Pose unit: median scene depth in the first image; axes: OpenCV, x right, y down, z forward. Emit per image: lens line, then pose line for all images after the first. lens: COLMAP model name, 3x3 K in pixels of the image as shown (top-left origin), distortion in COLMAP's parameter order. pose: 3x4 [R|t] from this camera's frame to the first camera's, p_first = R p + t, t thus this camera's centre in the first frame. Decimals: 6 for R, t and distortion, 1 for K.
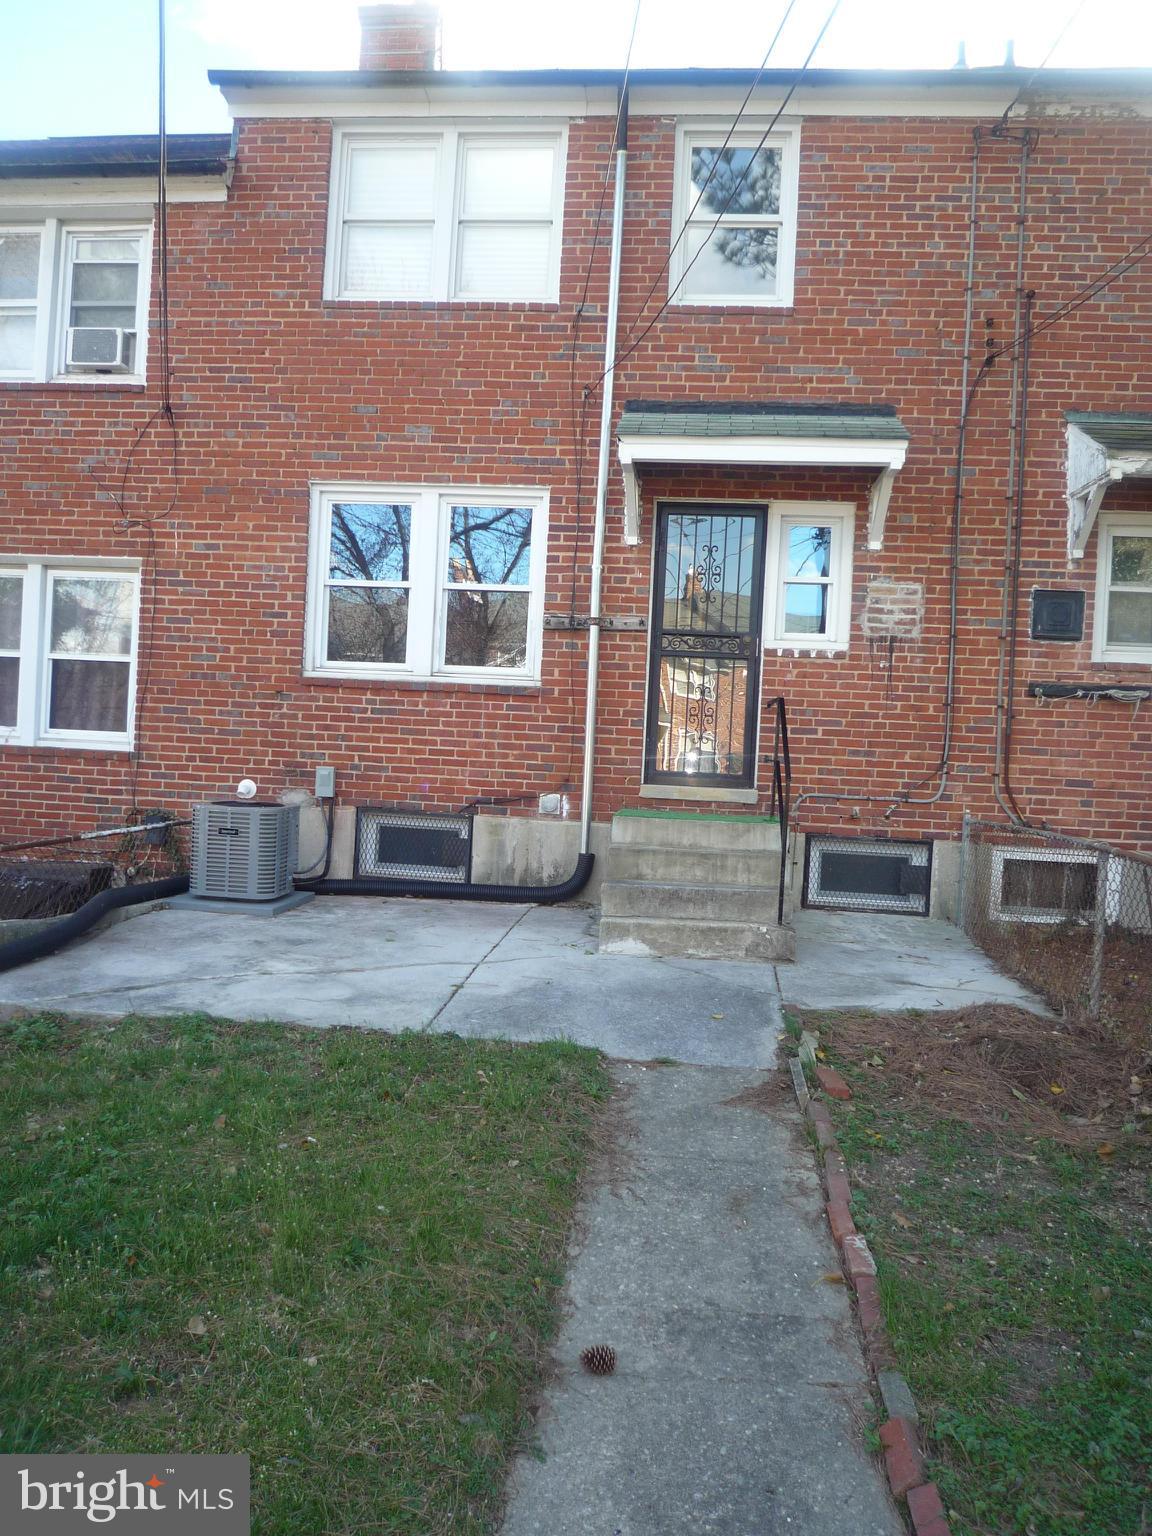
lens RADIAL K [[1140.7, 0, 576.0], [0, 1140.7, 768.0], [0, 0, 1]] dist [0.000816, -0.054436]
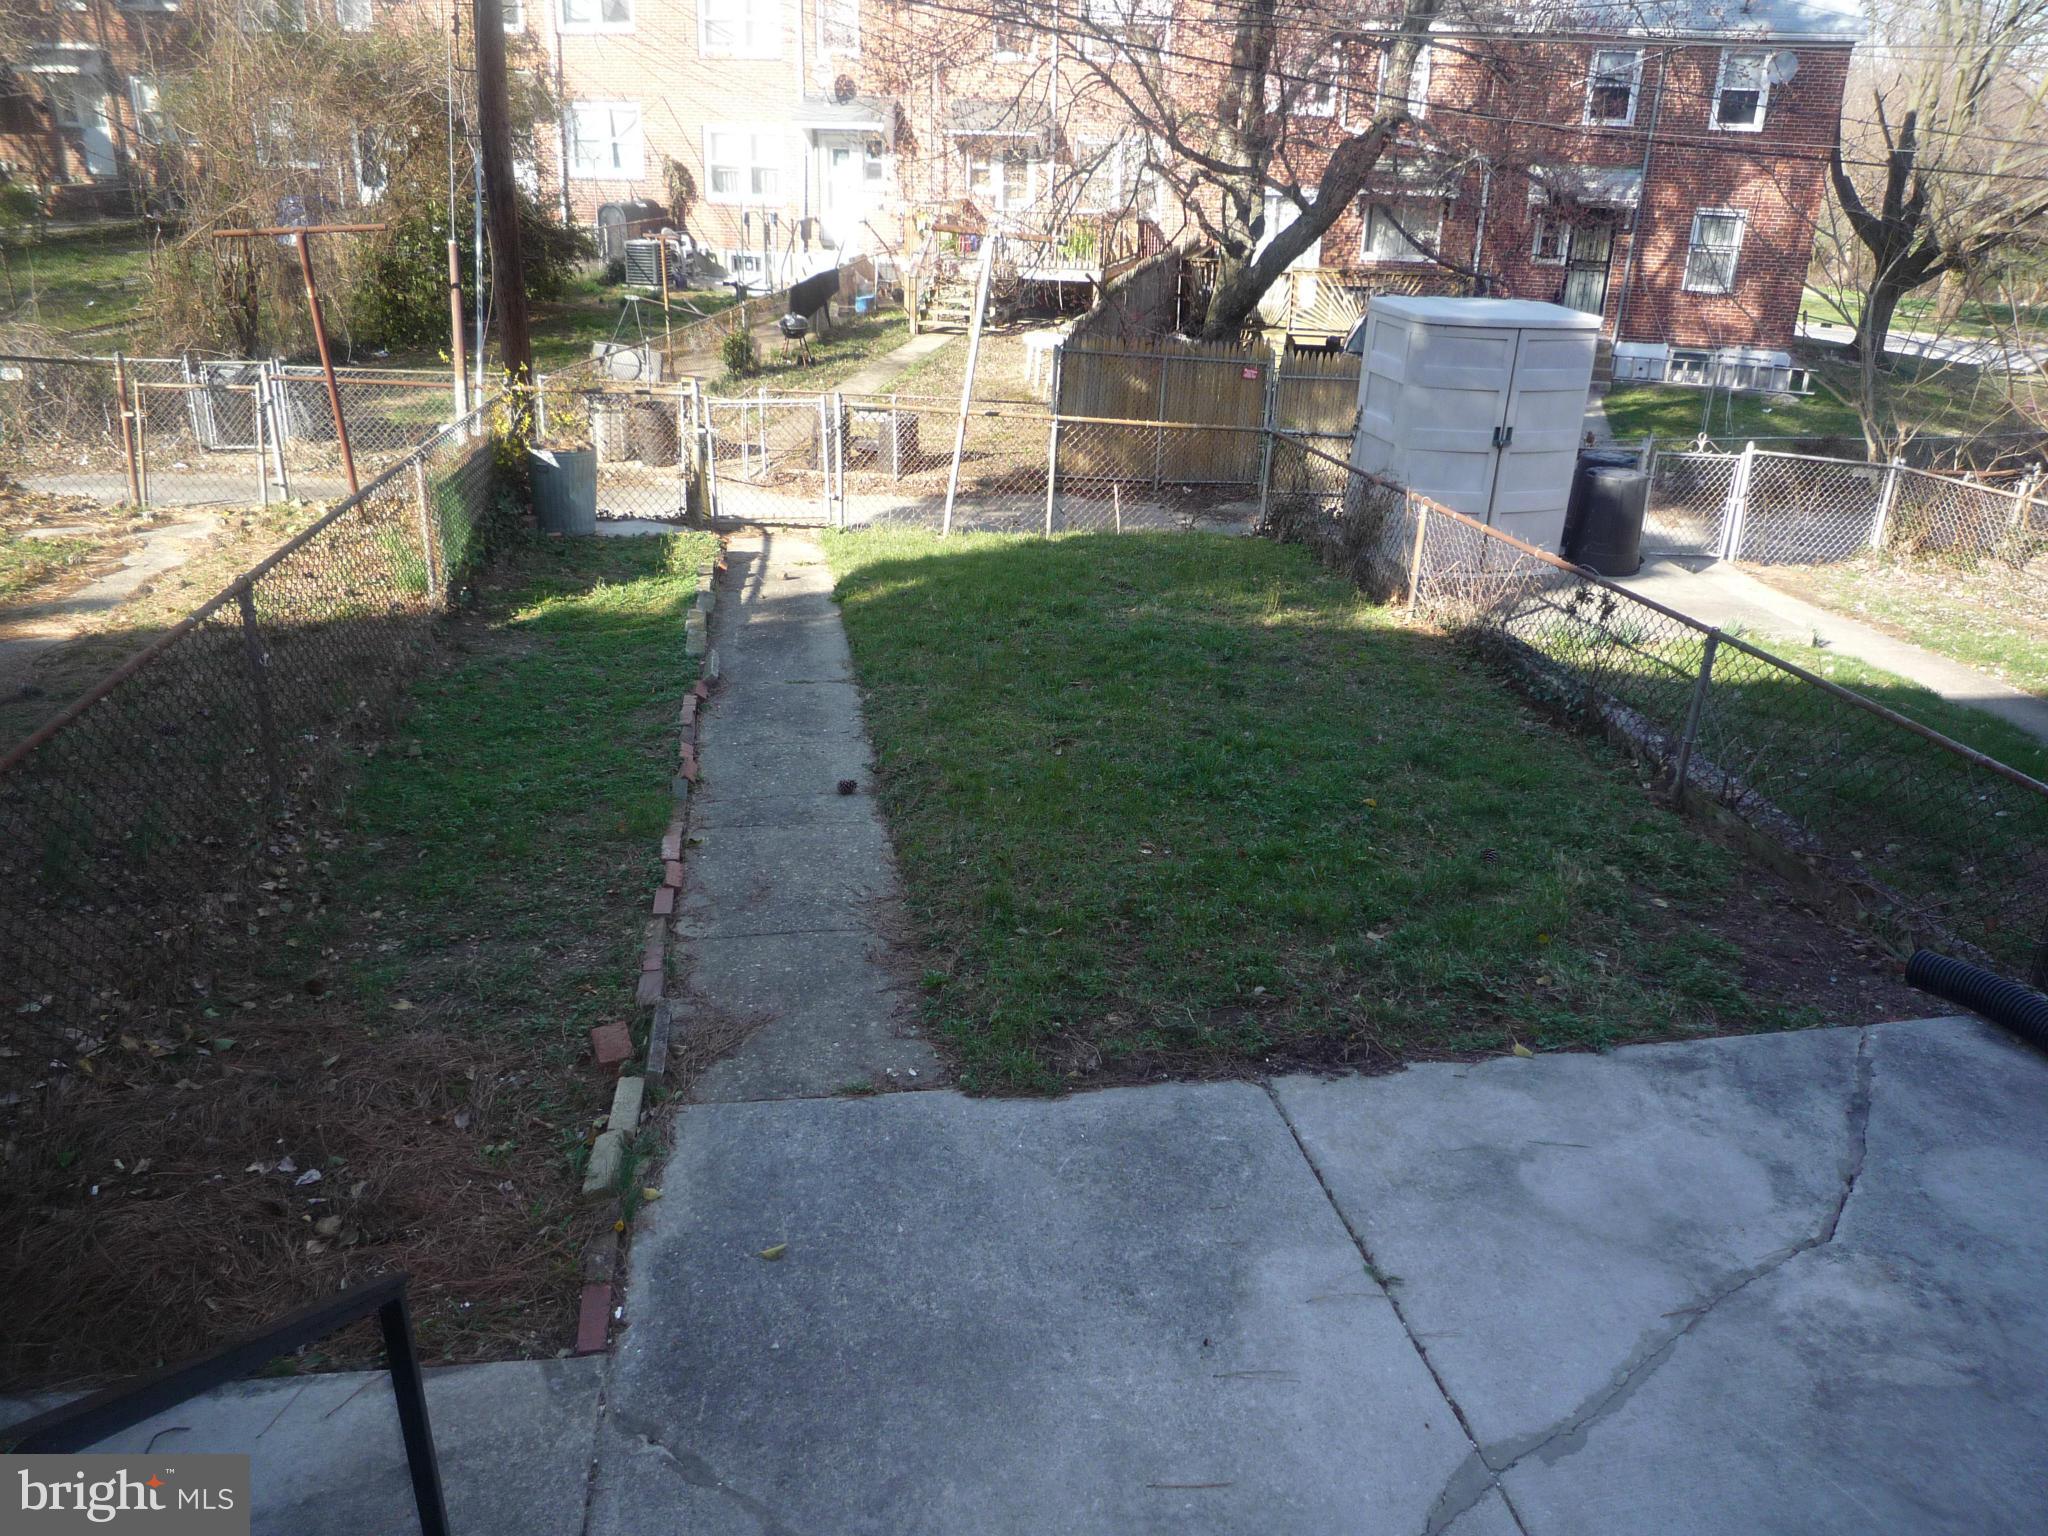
lens RADIAL K [[1524.6, 0, 1028.4], [0, 1524.6, 774.3], [0, 0, 1]] dist [0.007545, -0.062878]
pose [[-0.962045, 0.032796, -0.270912, 0.257021], [-0.074872, 0.922933, 0.377609, -0.274946], [0.262418, 0.383561, -0.885448, 2.077136]]
